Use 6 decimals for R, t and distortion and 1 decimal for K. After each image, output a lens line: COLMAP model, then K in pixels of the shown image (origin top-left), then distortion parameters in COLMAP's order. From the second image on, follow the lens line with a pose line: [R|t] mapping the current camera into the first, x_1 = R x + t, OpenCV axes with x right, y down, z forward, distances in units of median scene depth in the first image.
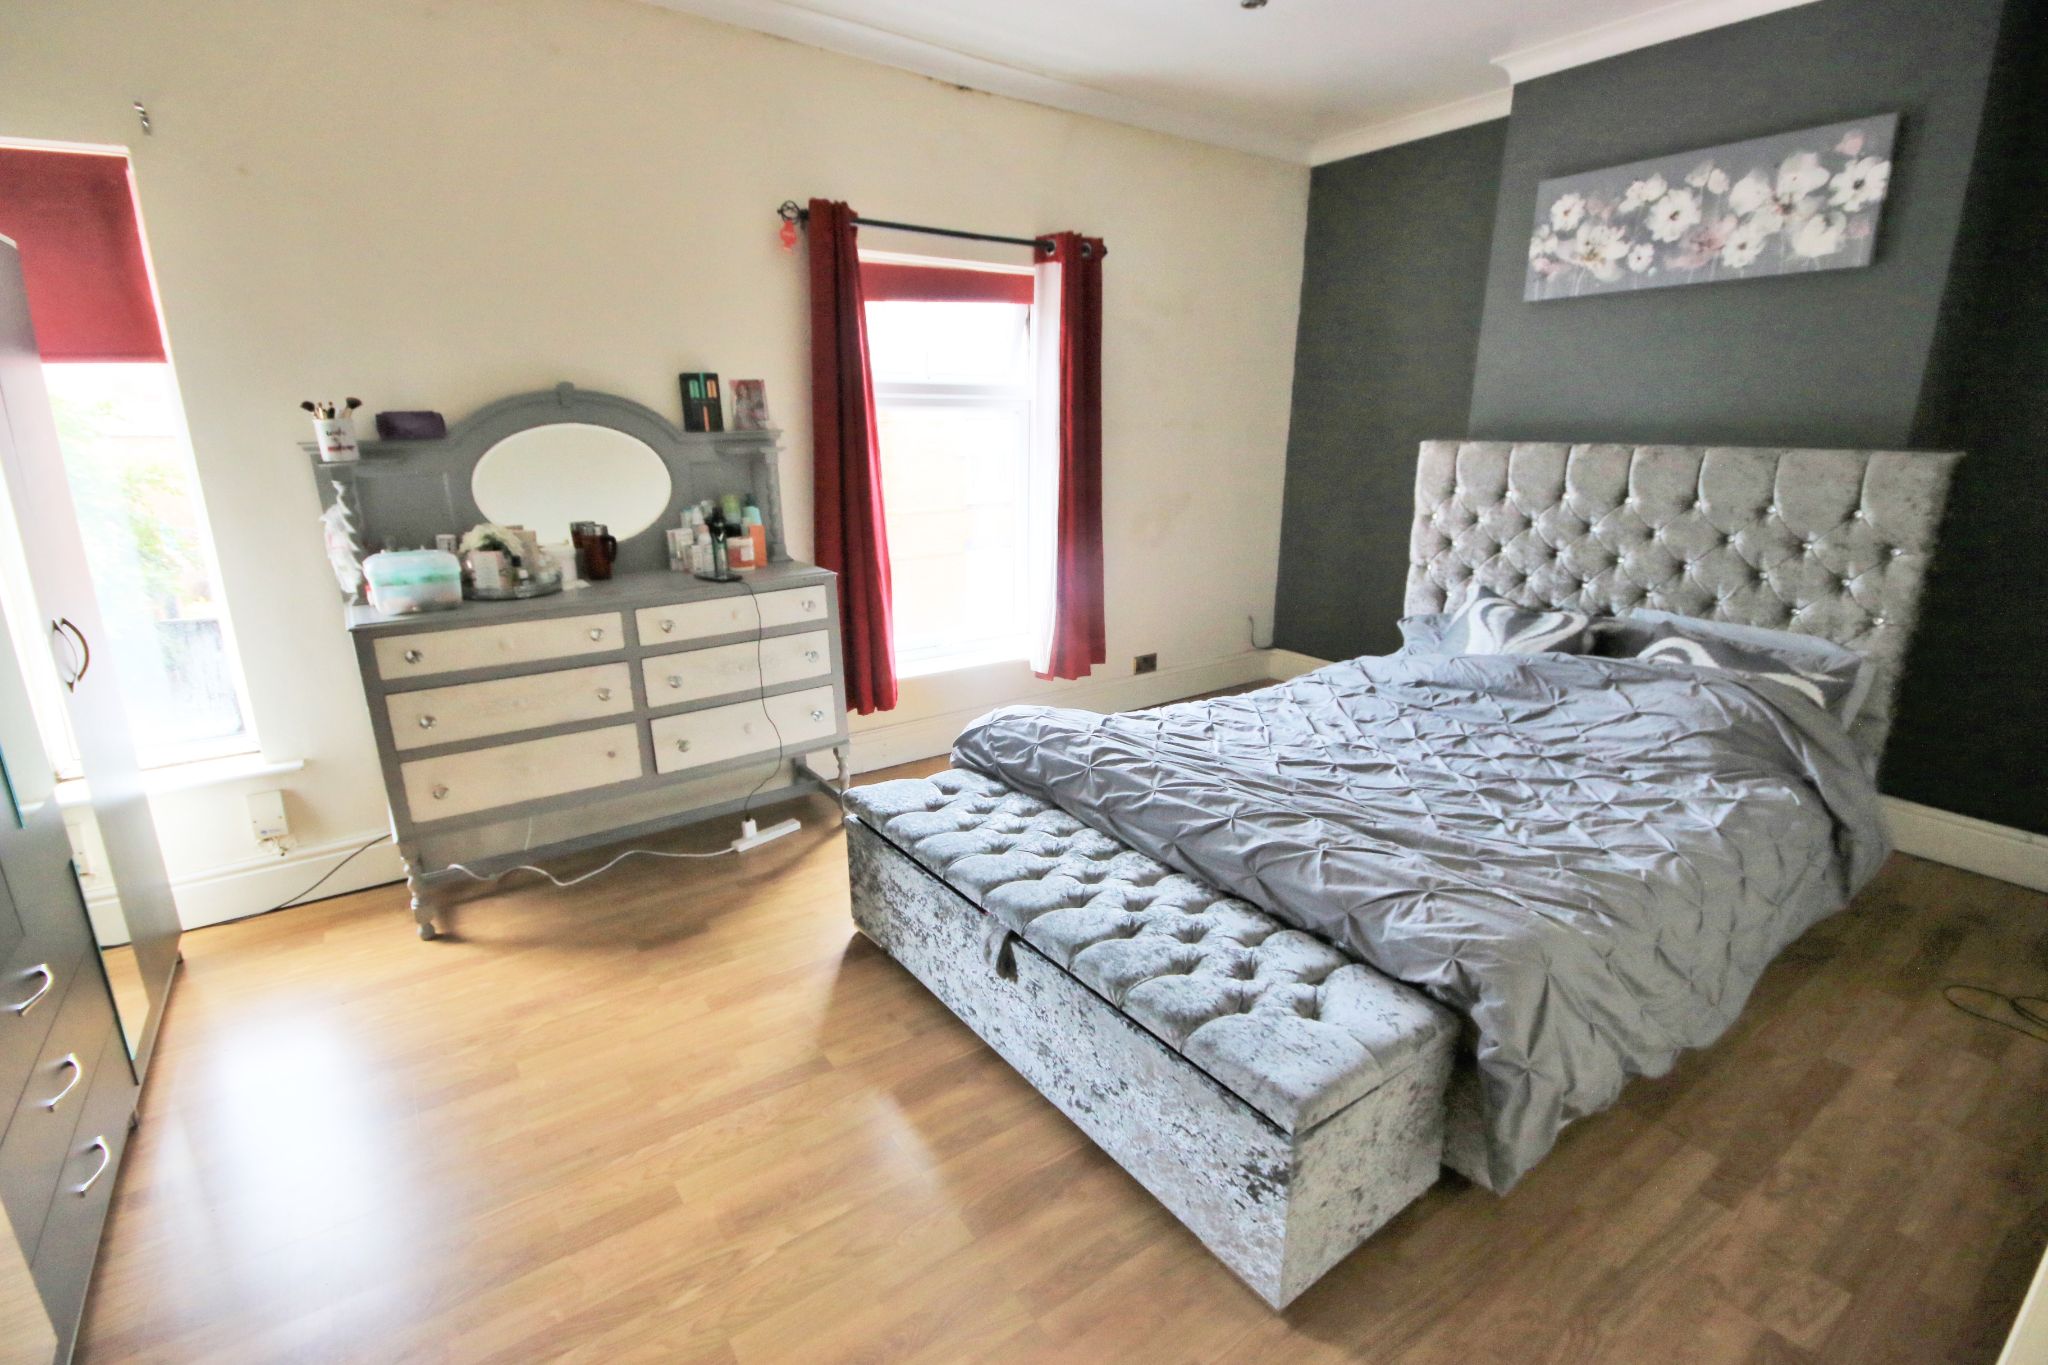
lens RADIAL K [[948.0, 0, 1019.1], [0, 948.0, 685.7], [0, 0, 1]] dist [-0.018652, 0.035755]
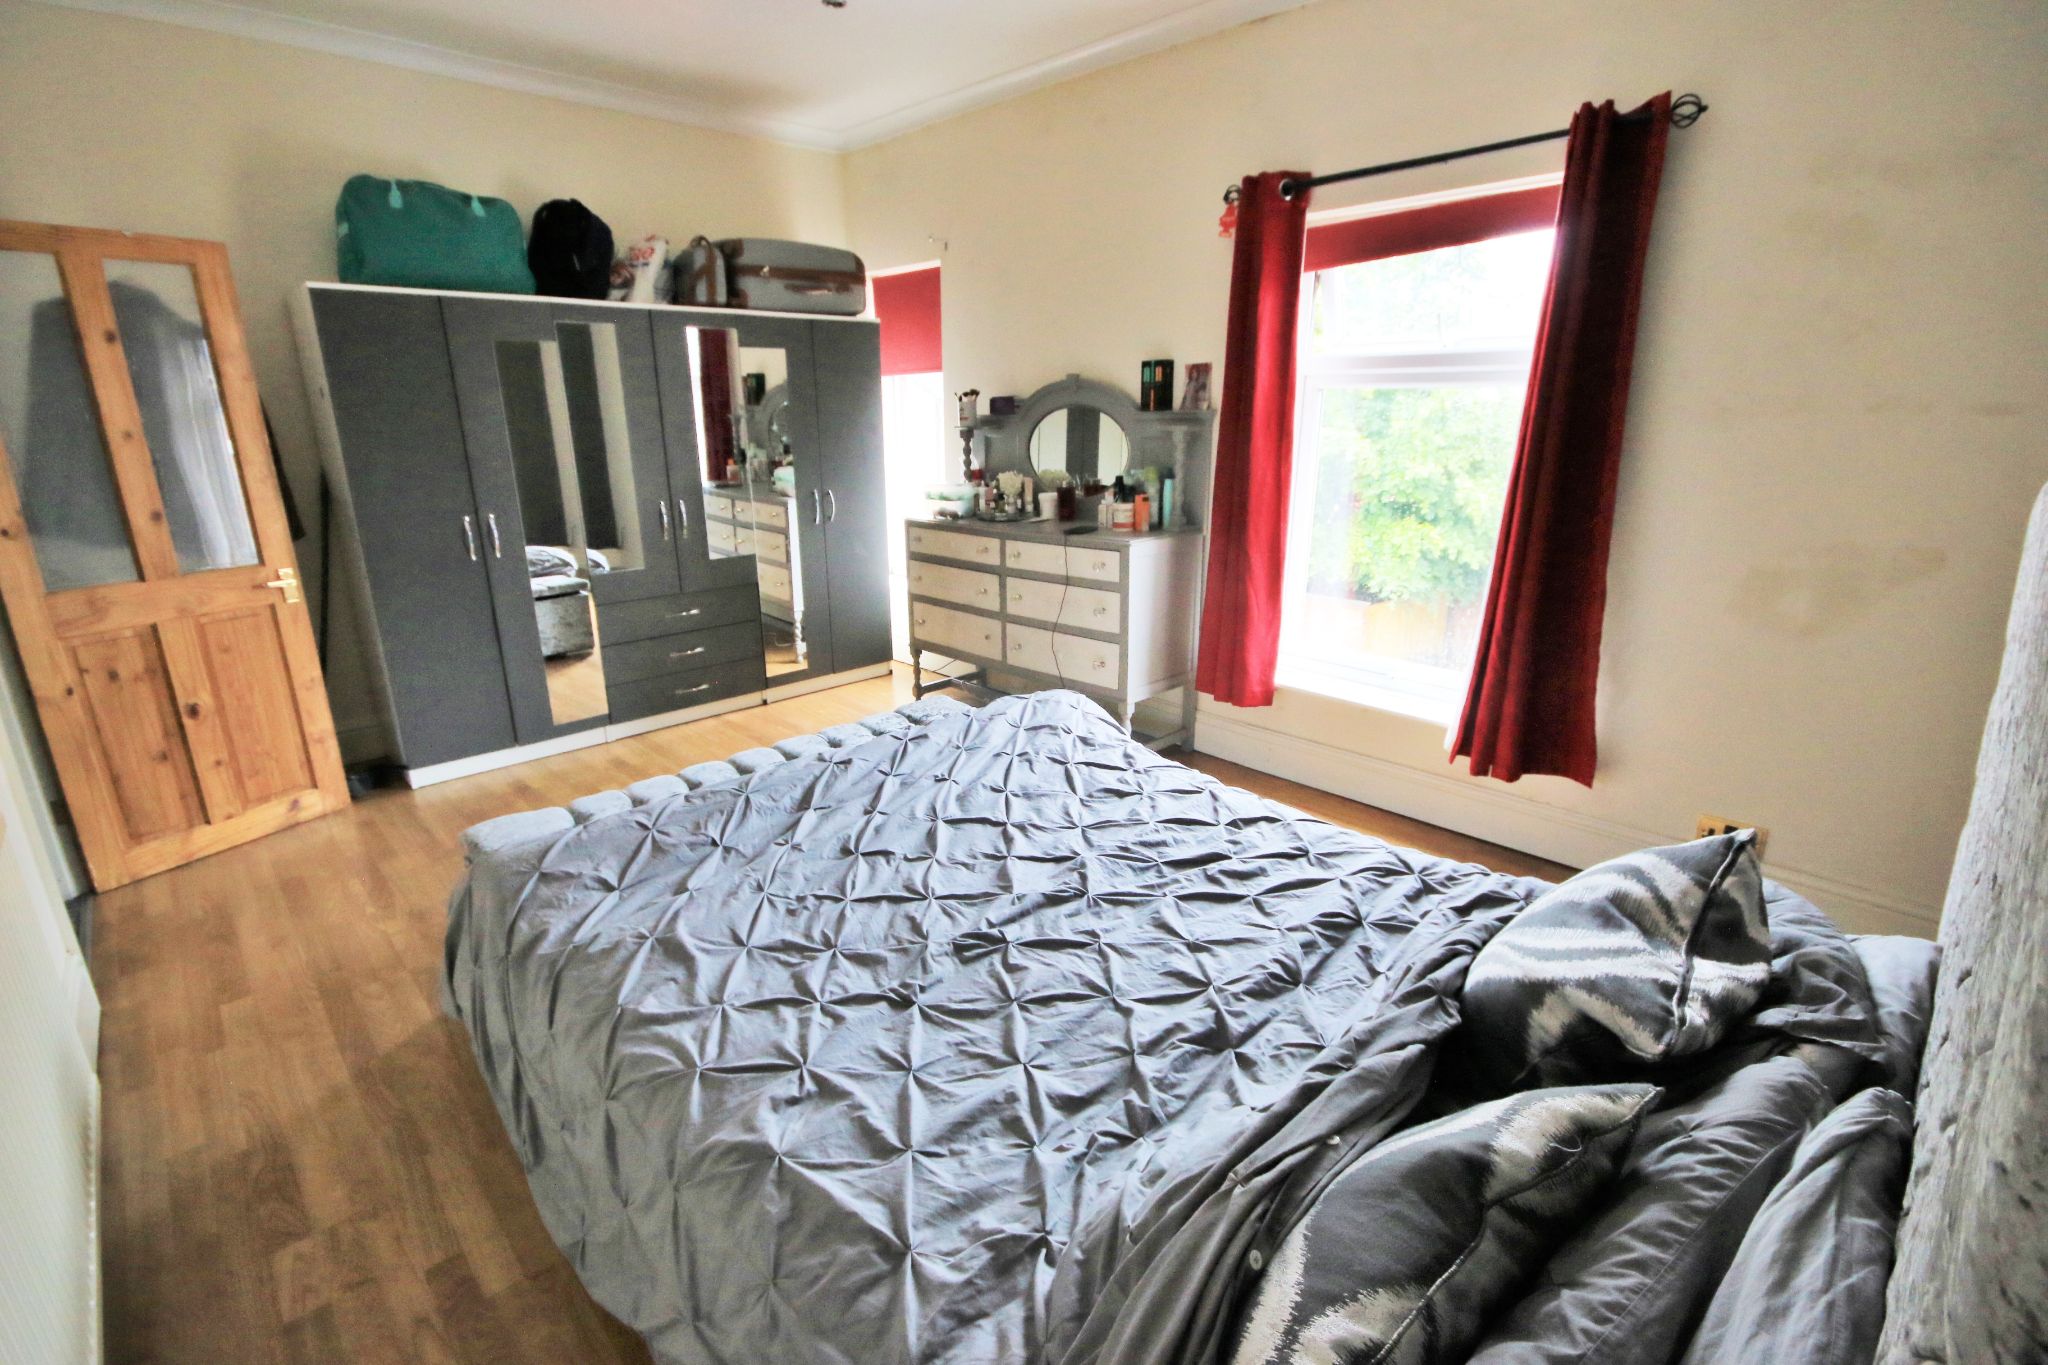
lens RADIAL K [[948.0, 0, 1019.1], [0, 948.0, 685.7], [0, 0, 1]] dist [-0.018652, 0.035755]
pose [[0.140348, 0.284287, -0.948411, 0.877884], [-0.261569, 0.934506, 0.241412, -0.199462], [0.954926, 0.214193, 0.205517, 0.707526]]
